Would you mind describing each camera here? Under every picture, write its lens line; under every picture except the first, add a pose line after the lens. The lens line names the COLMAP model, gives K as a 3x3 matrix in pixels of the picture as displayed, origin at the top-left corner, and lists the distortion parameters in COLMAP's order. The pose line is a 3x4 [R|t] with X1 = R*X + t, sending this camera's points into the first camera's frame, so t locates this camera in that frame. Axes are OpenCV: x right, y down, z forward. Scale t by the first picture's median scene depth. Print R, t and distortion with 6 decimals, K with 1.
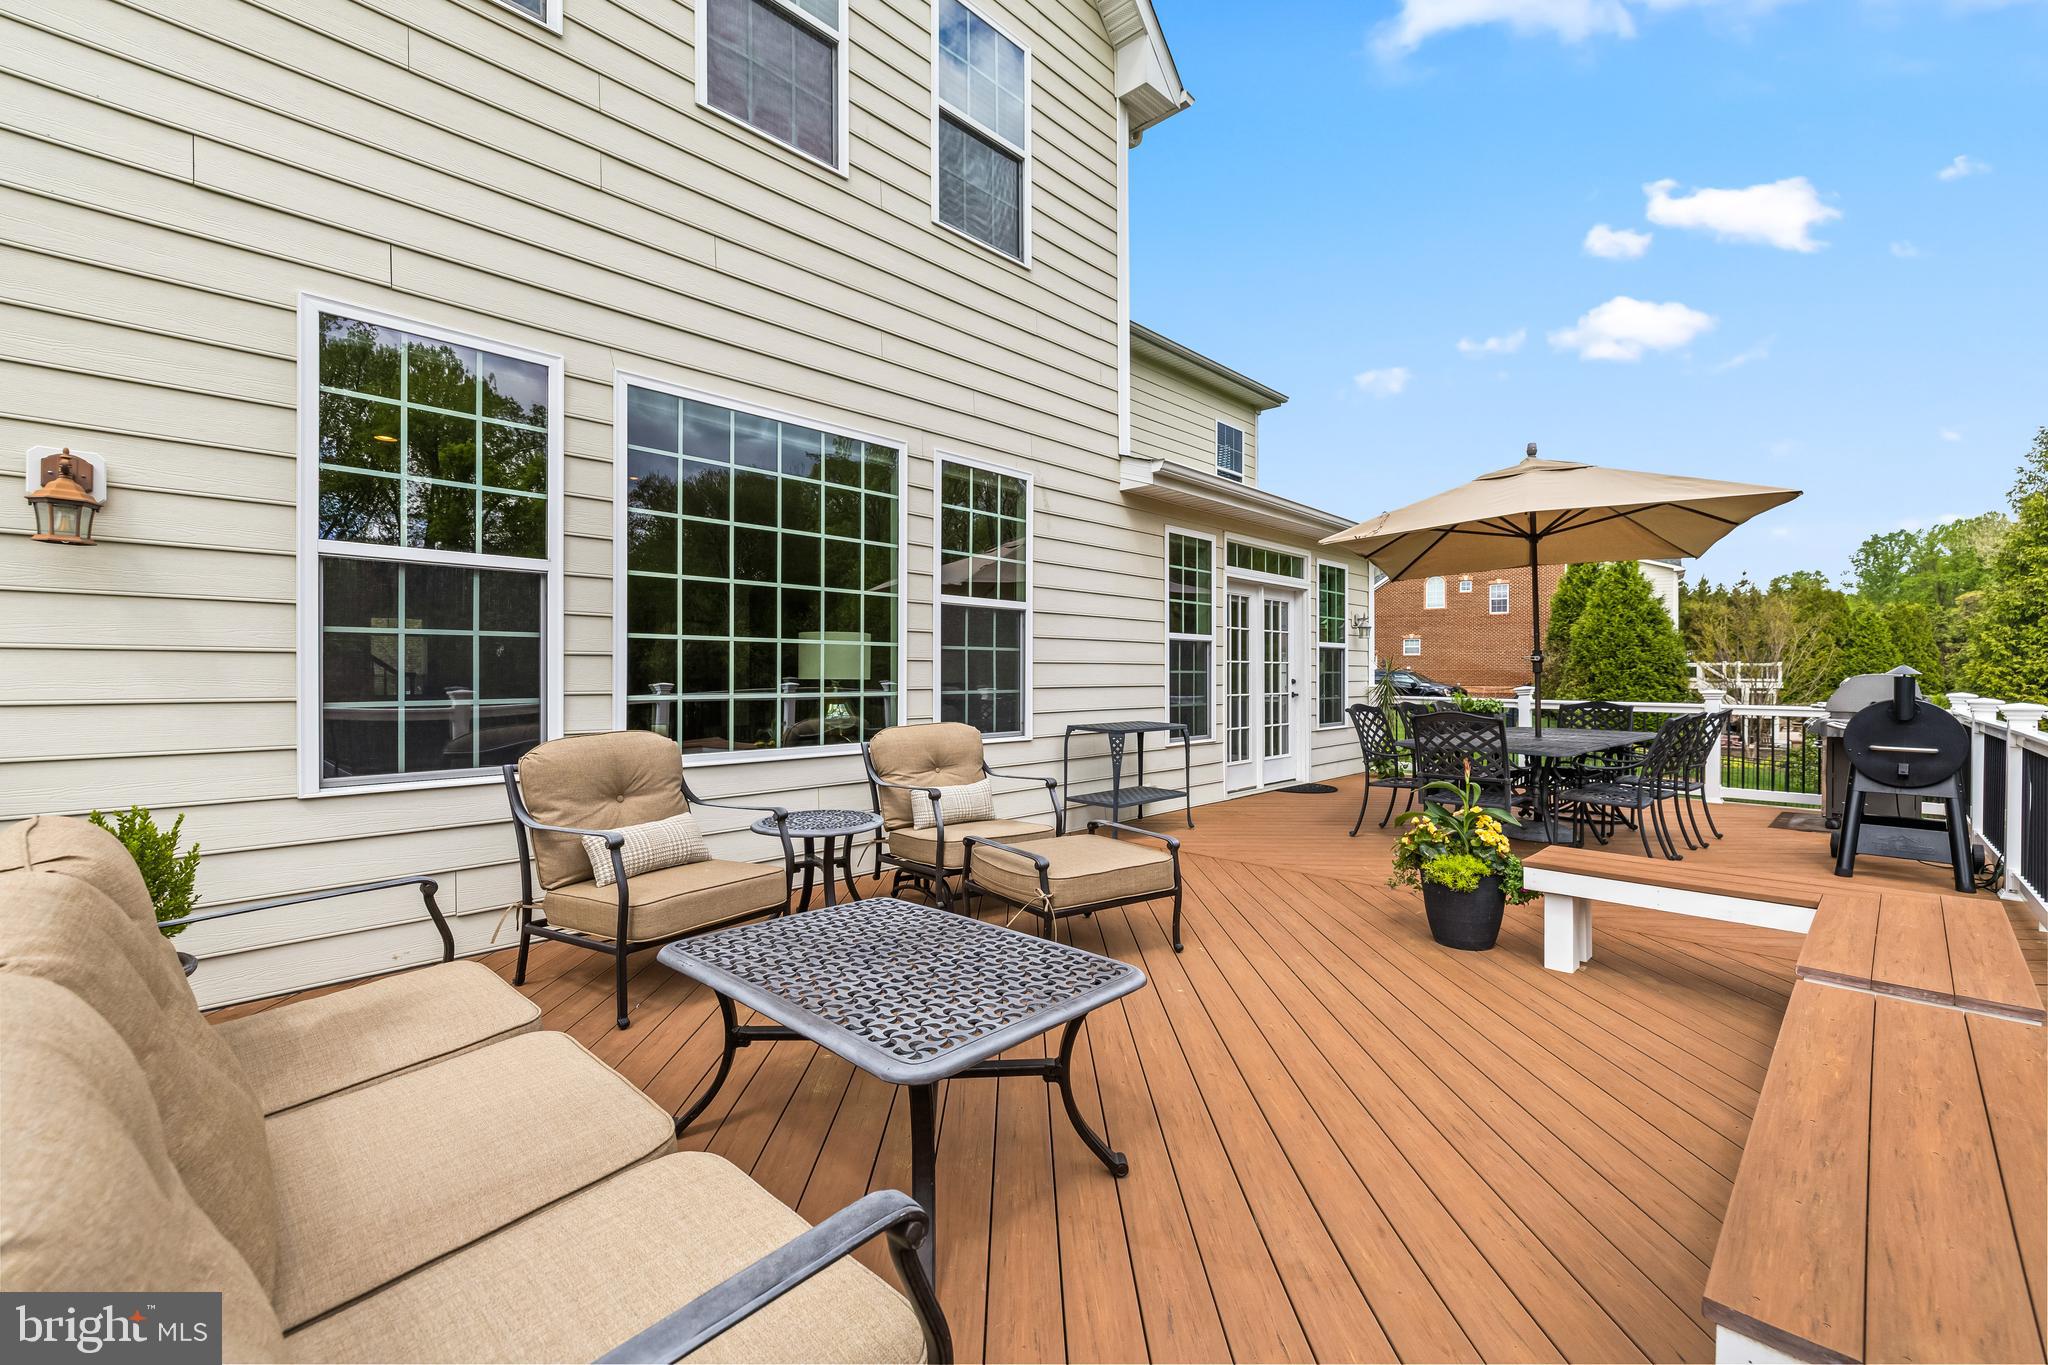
lens RADIAL K [[860.9, 0, 1026.5], [0, 860.9, 677.2], [0, 0, 1]] dist [-0.001269, 0.000029]
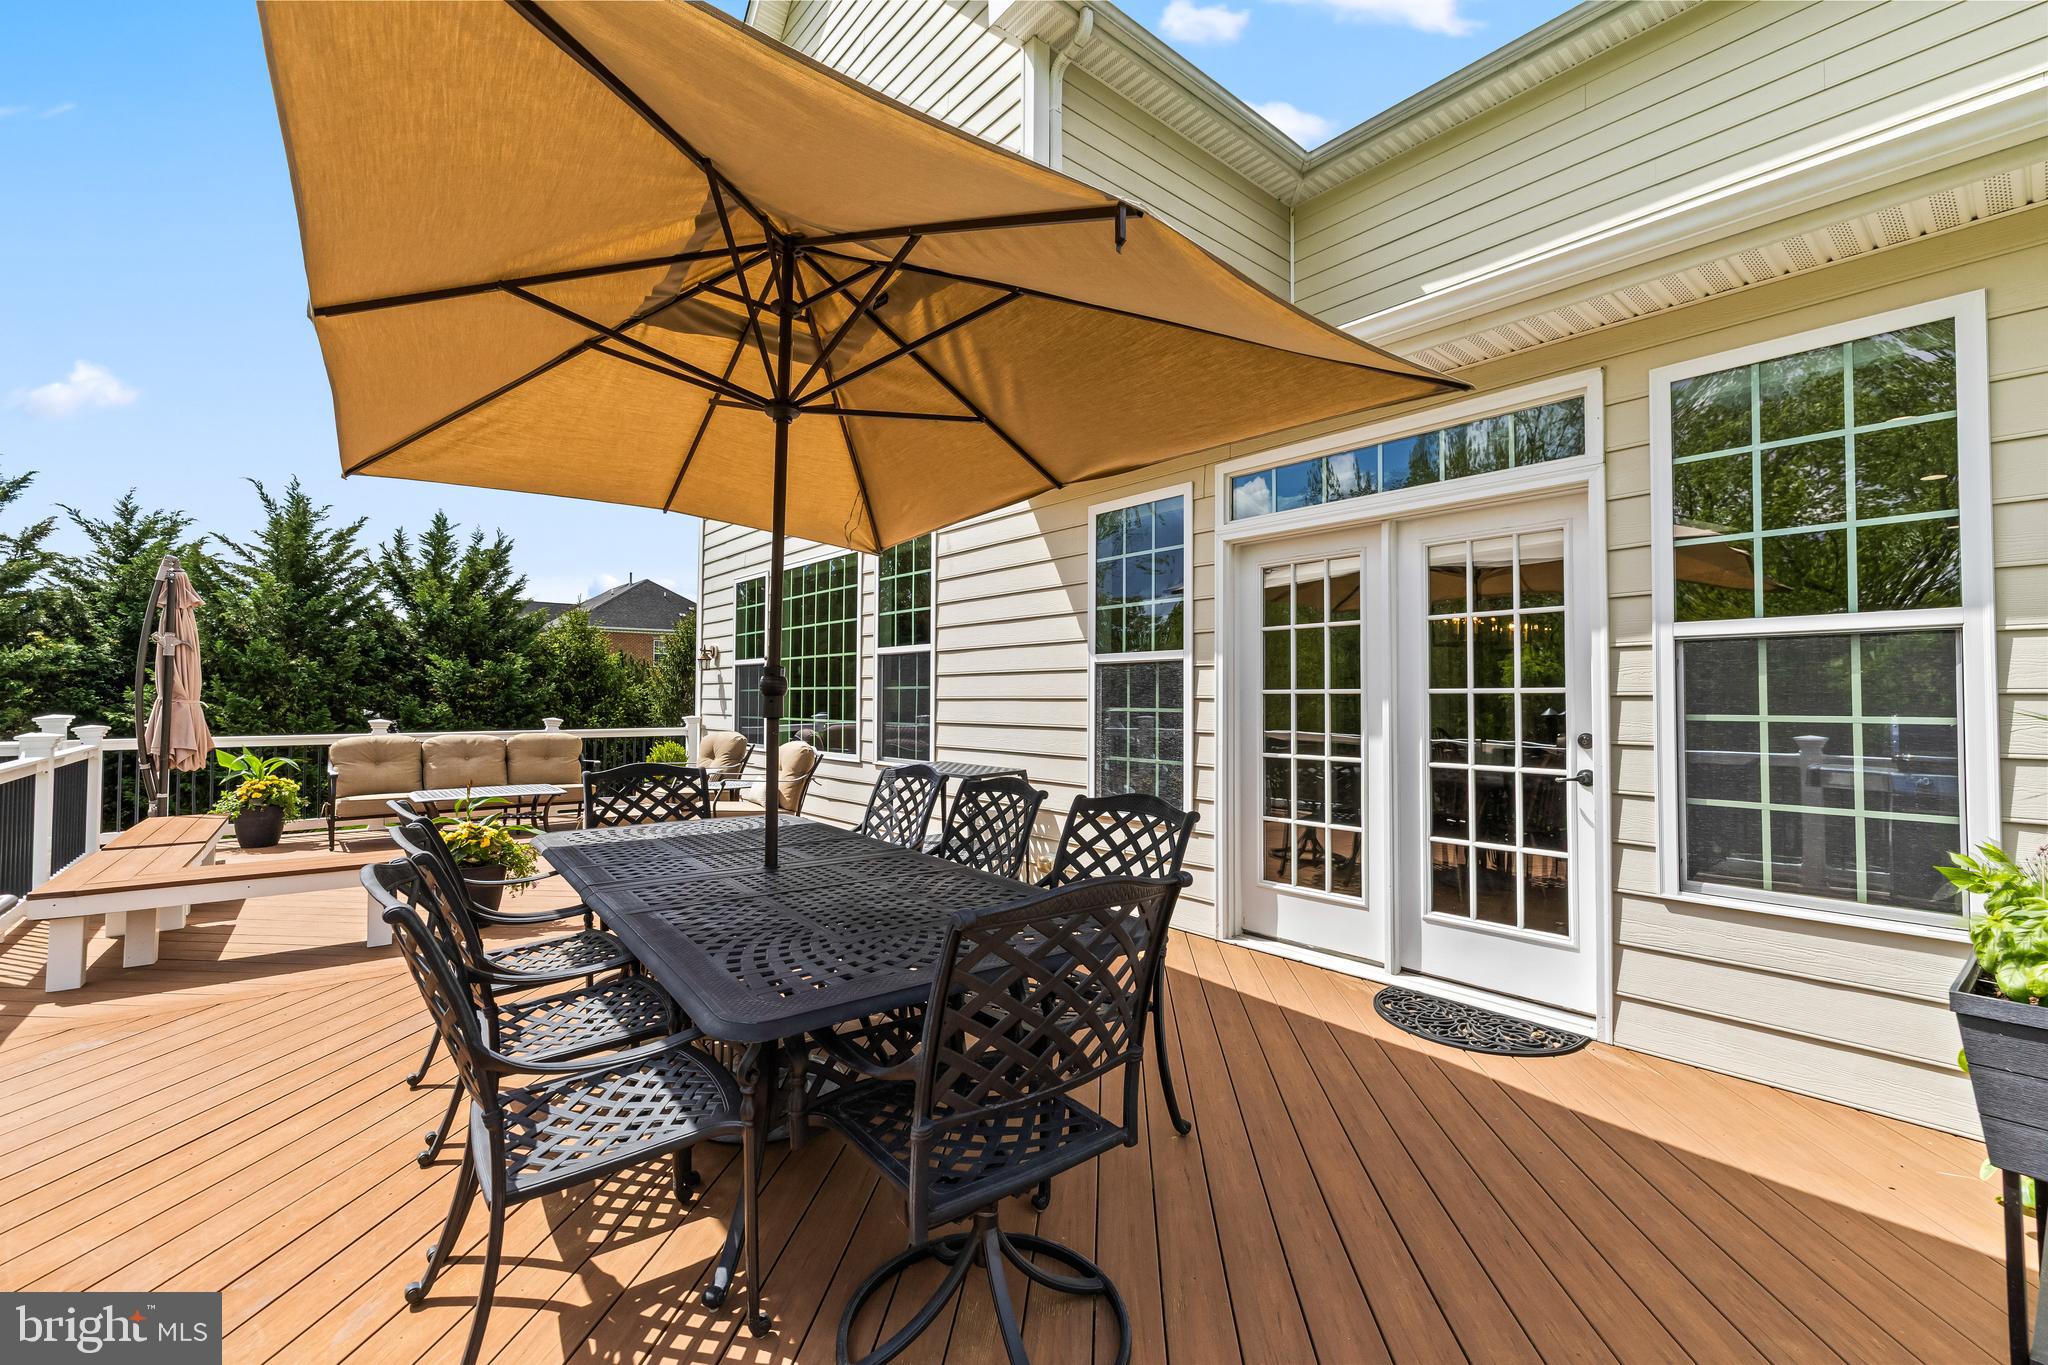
lens RADIAL K [[860.9, 0, 1026.5], [0, 860.9, 677.2], [0, 0, 1]] dist [-0.001269, 0.000029]
pose [[-0.107293, -0.030820, -0.993750, 0.875630], [-0.004958, 0.999524, -0.030464, -0.010779], [0.994215, 0.001658, -0.107394, 1.008864]]
